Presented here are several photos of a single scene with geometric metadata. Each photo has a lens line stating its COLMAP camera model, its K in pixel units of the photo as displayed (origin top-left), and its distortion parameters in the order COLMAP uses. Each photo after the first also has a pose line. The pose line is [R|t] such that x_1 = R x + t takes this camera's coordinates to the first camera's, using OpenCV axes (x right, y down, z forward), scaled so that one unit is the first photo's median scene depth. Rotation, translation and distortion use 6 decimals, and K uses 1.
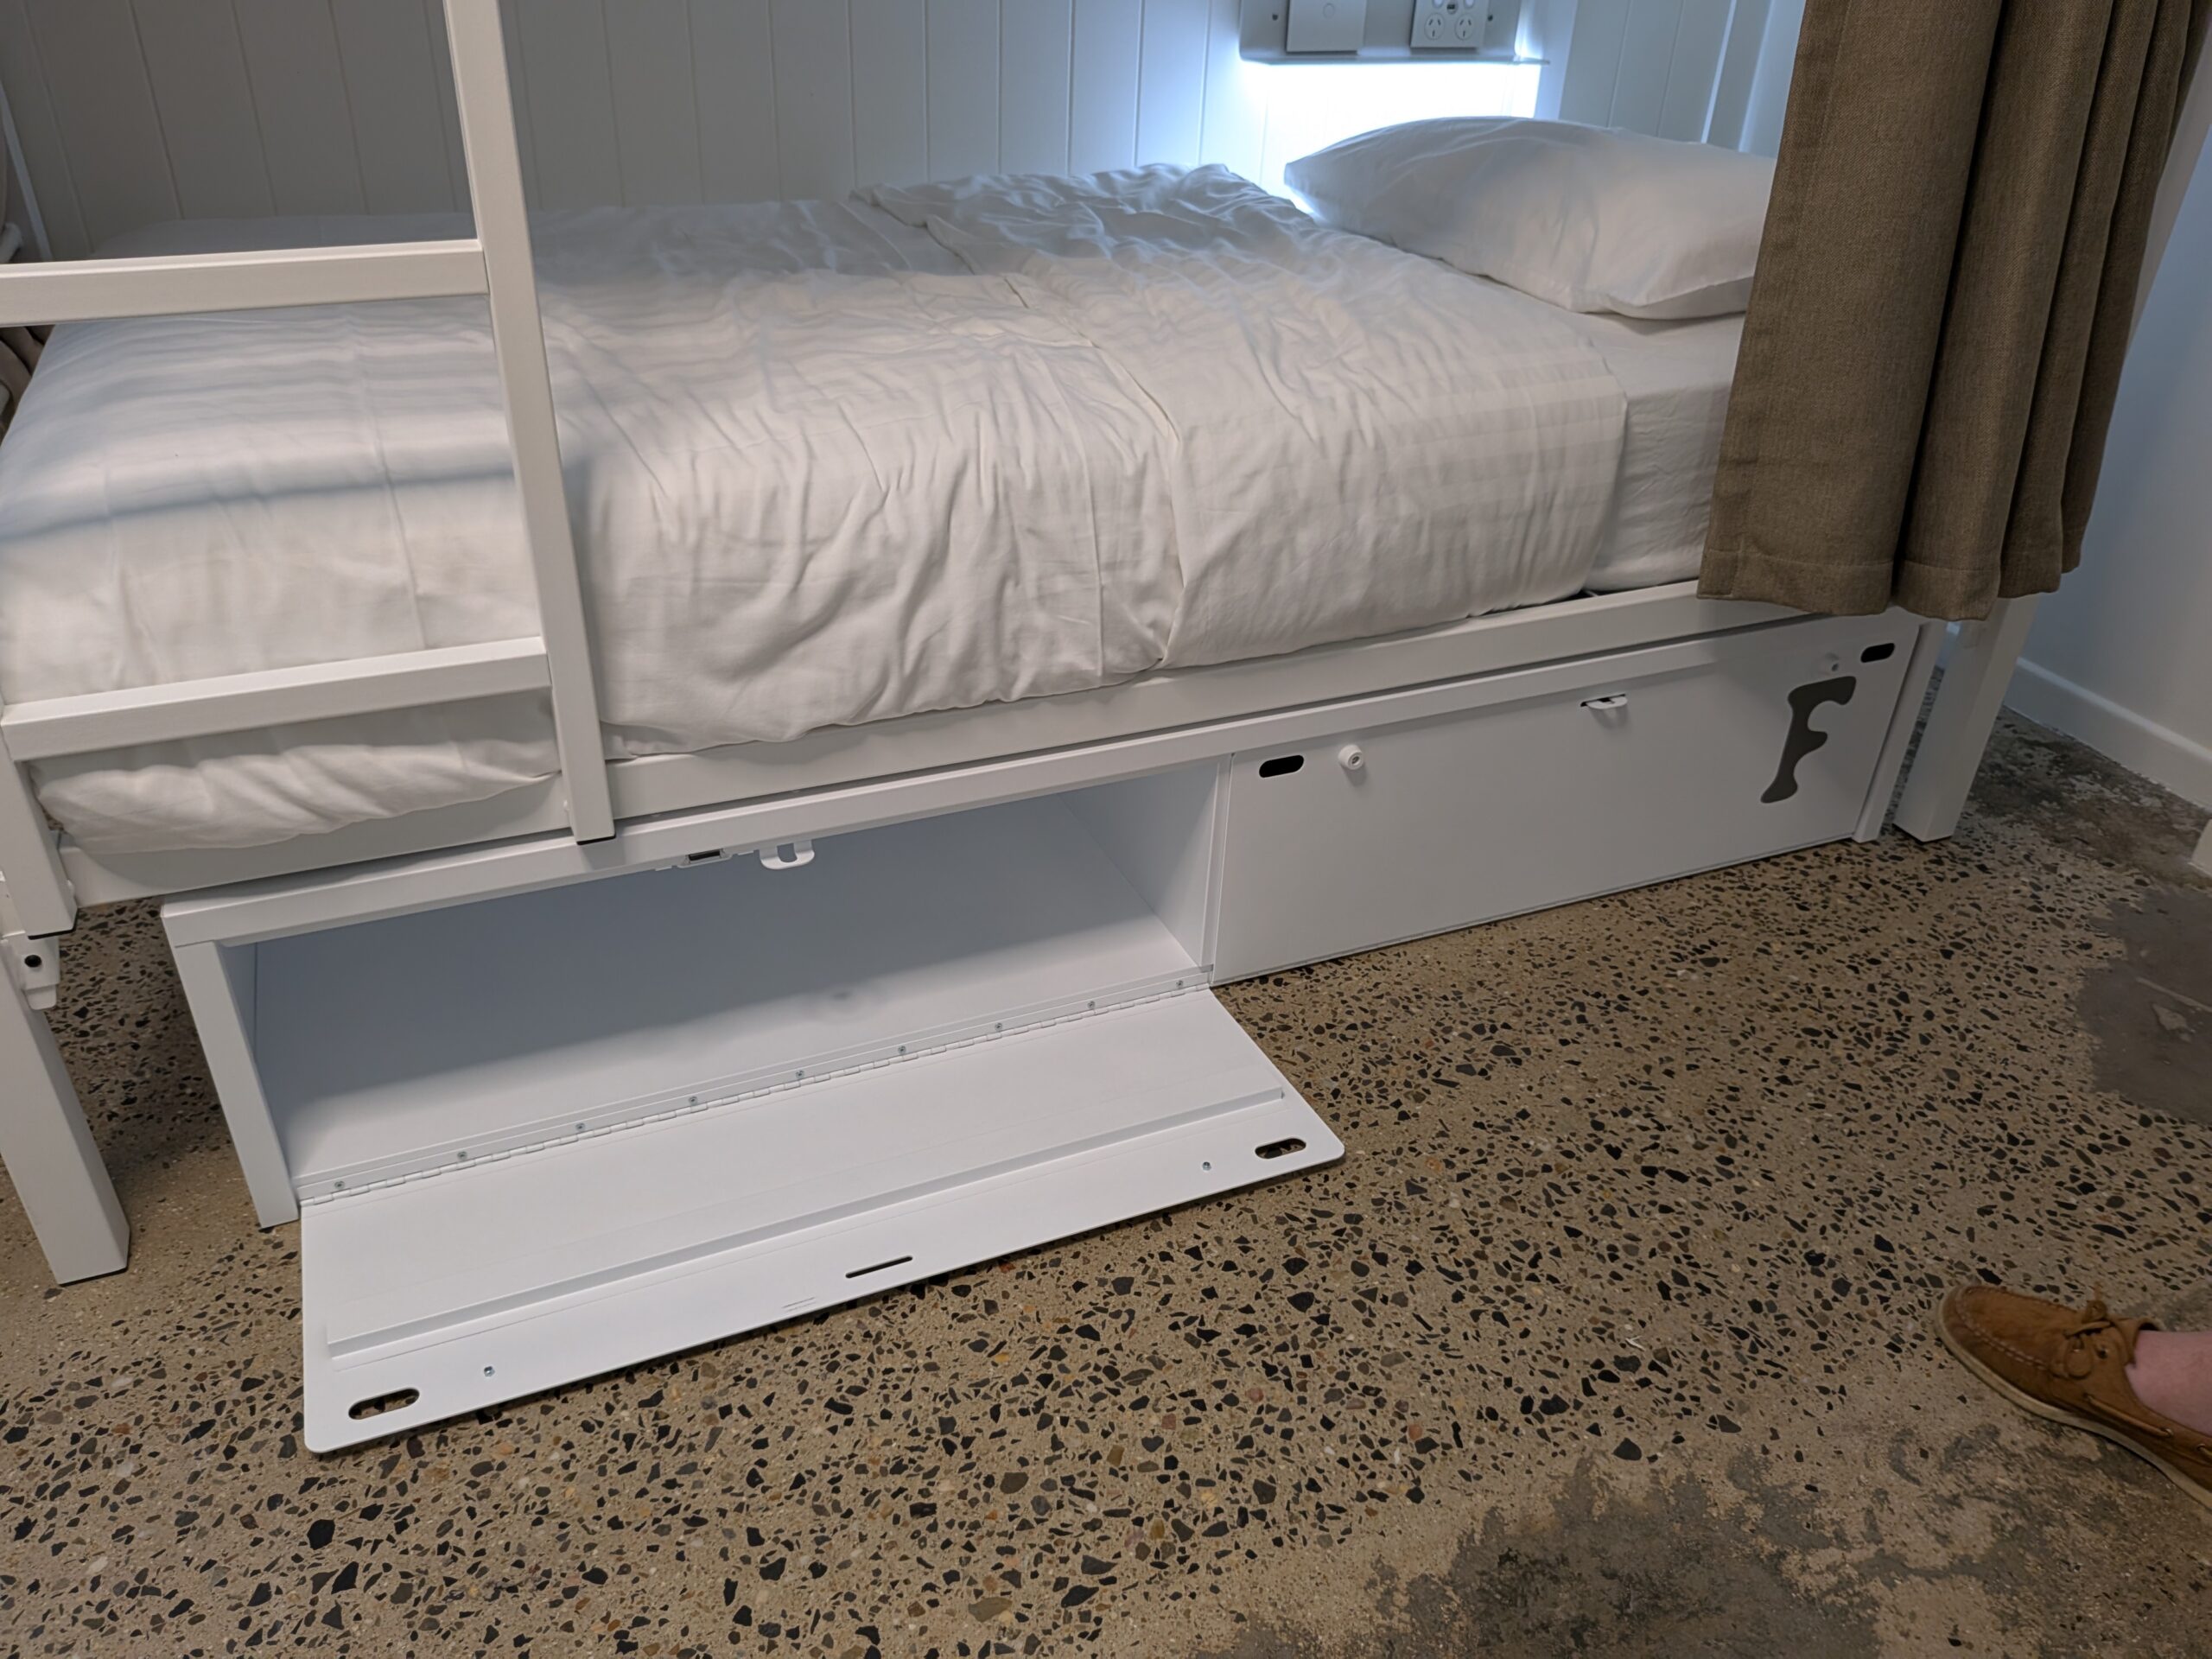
lens RADIAL K [[1632.7, 0, 1099.0], [0, 1632.7, 832.3], [0, 0, 1]] dist [0.207155, -0.479131]
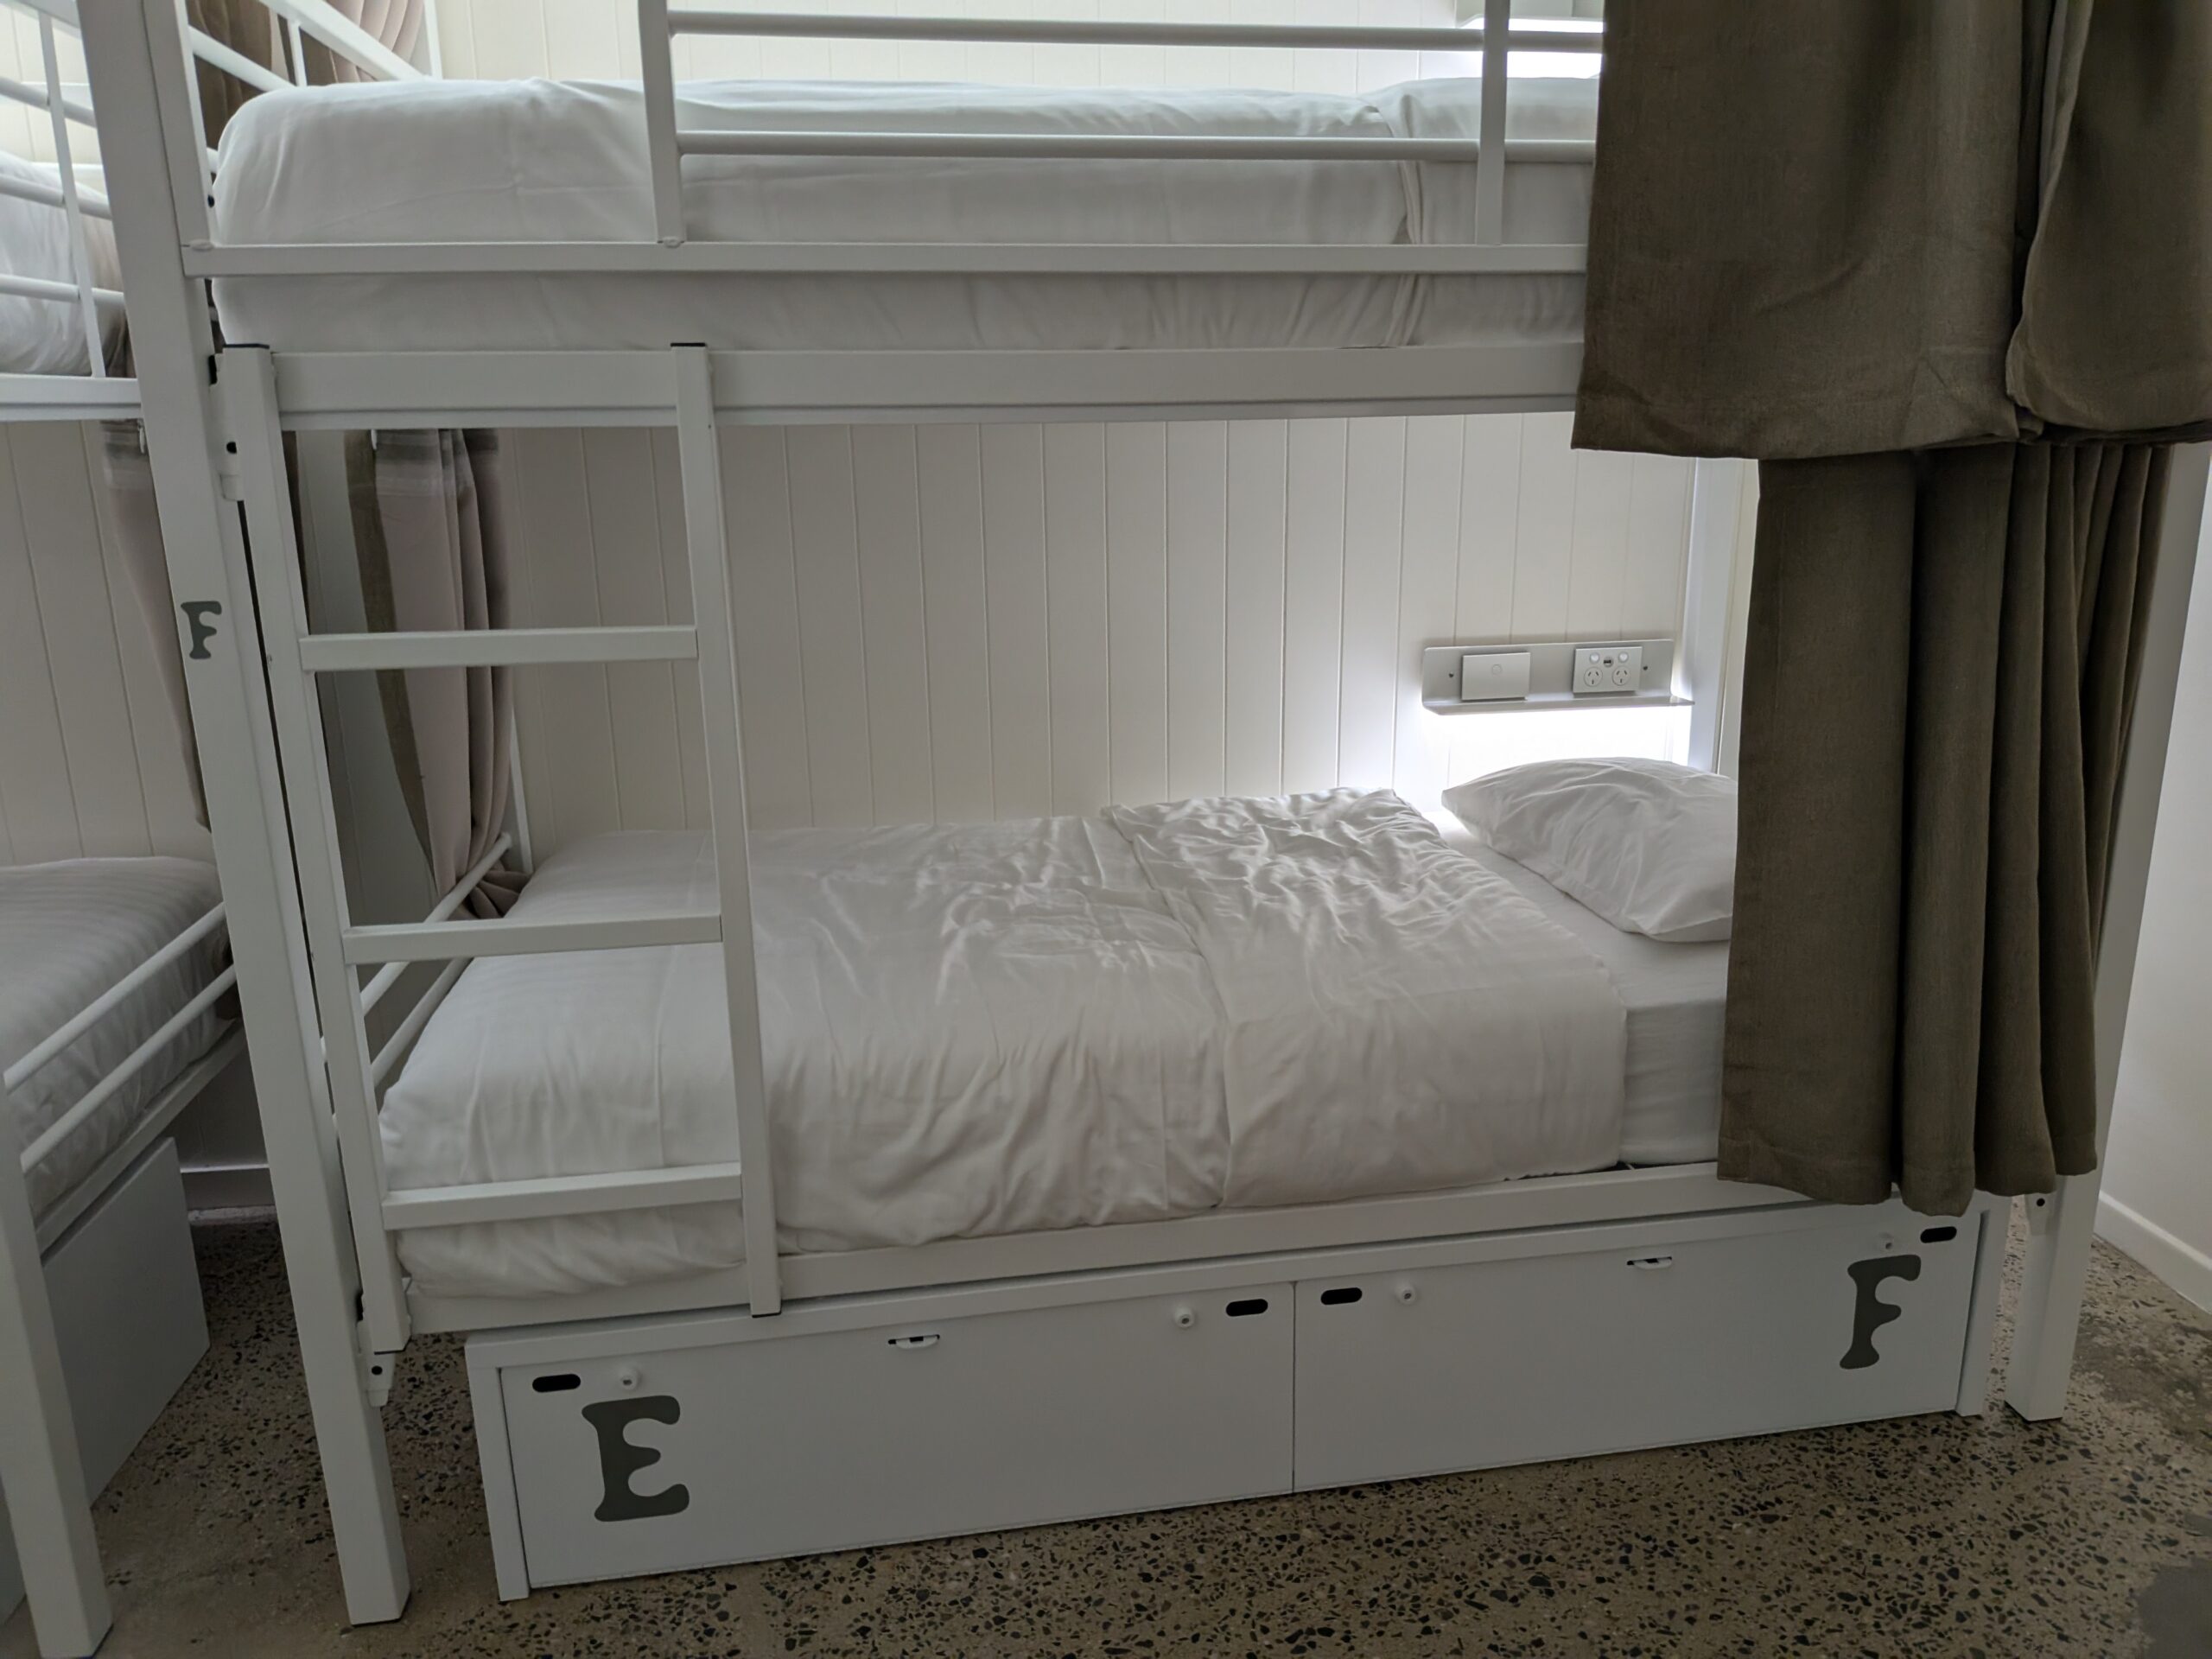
lens RADIAL K [[1579.7, 0, 1106.0], [0, 1579.7, 829.5], [0, 0, 1]] dist [0.029274, -0.050869]
pose [[0.970897, 0.012315, -0.239179, 0.204264], [-0.082952, 0.954152, -0.287597, -0.017886], [0.224672, 0.299068, 0.927405, -0.192906]]
